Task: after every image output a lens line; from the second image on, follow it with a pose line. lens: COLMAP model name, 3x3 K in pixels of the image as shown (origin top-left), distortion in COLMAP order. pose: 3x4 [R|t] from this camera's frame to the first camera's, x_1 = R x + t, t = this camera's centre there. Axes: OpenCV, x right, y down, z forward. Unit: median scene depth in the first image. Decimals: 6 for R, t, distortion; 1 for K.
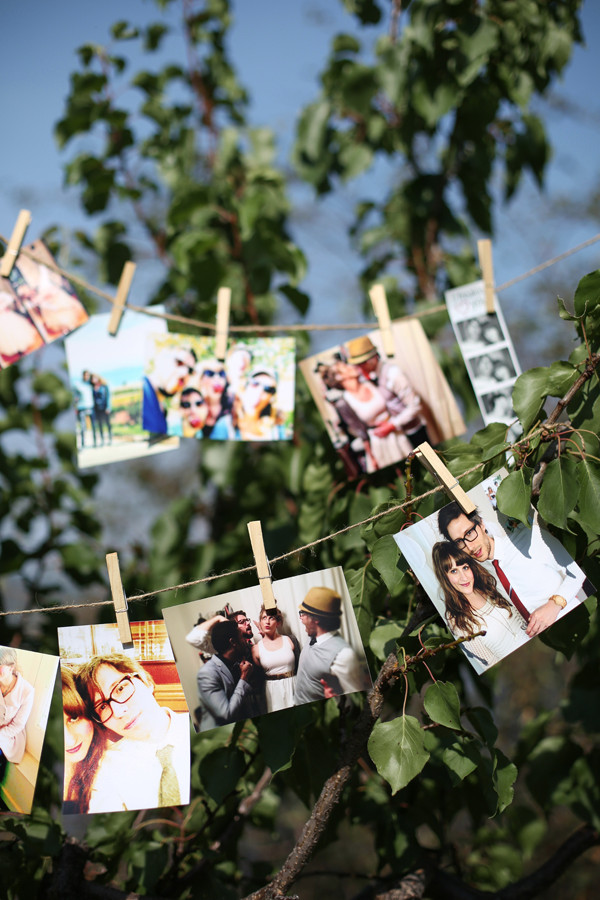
lens RADIAL K [[1432.1, 0, 300.2], [0, 1432.1, 452.0], [0, 0, 1]] dist [-0.081467, 0.000000]
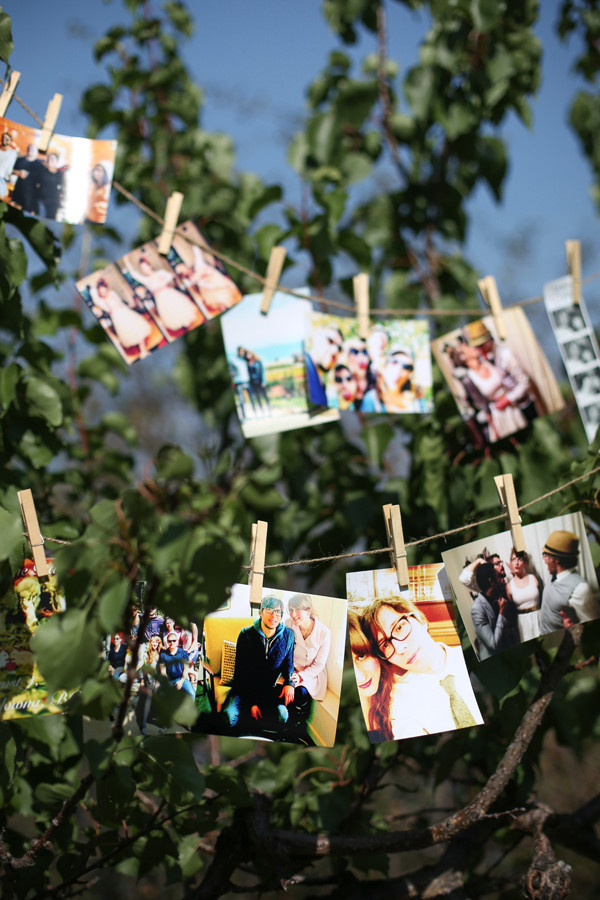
lens RADIAL K [[1432.1, 0, 300.1], [0, 1432.1, 449.1], [0, 0, 1]] dist [-0.081467, 0.000000]
pose [[0.948867, -0.003002, 0.315663, -0.450836], [0.009761, 0.999756, -0.019833, 0.041033], [-0.315527, 0.021900, 0.948664, -0.018872]]
